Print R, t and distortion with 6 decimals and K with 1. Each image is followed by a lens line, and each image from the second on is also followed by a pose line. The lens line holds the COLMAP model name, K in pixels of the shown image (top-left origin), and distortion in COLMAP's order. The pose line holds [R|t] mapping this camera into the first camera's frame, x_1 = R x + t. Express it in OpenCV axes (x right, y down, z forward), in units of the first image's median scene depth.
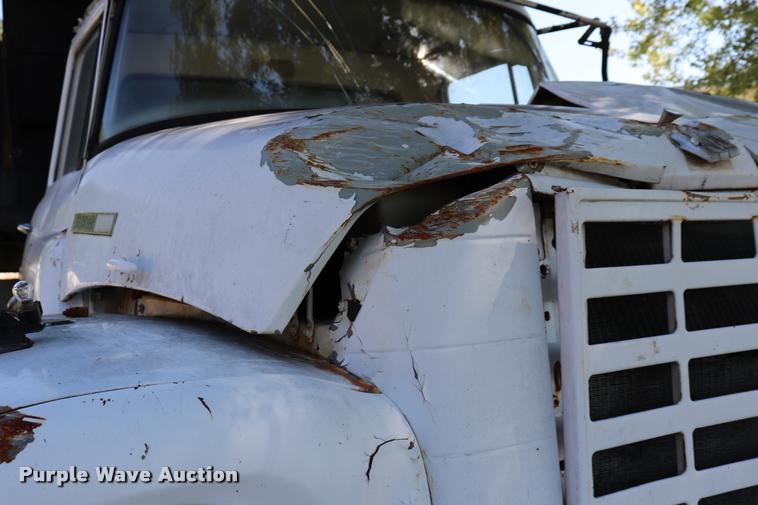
lens RADIAL K [[758.6, 0, 379.0], [0, 758.6, 252.5], [0, 0, 1]] dist [-0.054539, 0.004447]
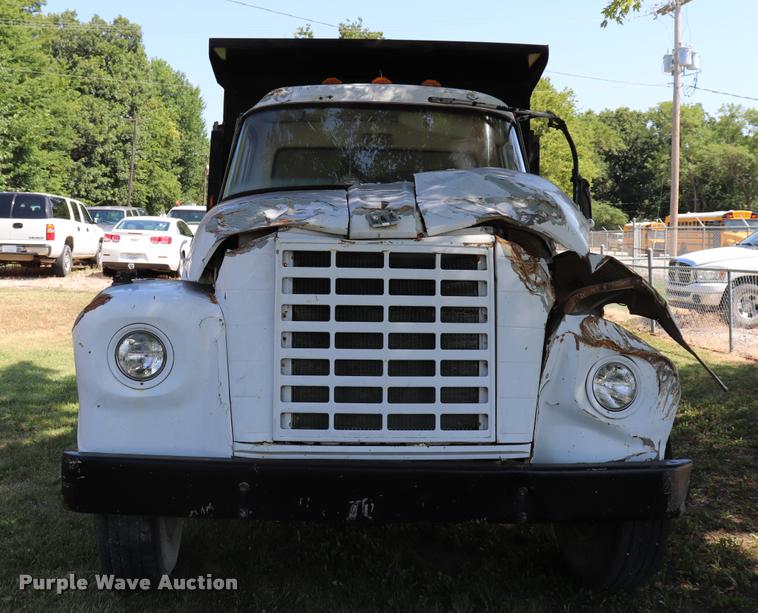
lens RADIAL K [[862.9, 0, 392.2], [0, 862.9, 305.8], [0, 0, 1]] dist [-0.073365, 0.016482]
pose [[0.907017, 0.069006, -0.415402, 1.765956], [-0.050611, 0.997195, 0.055146, -0.027574], [0.418042, -0.028995, 0.907965, -1.567658]]
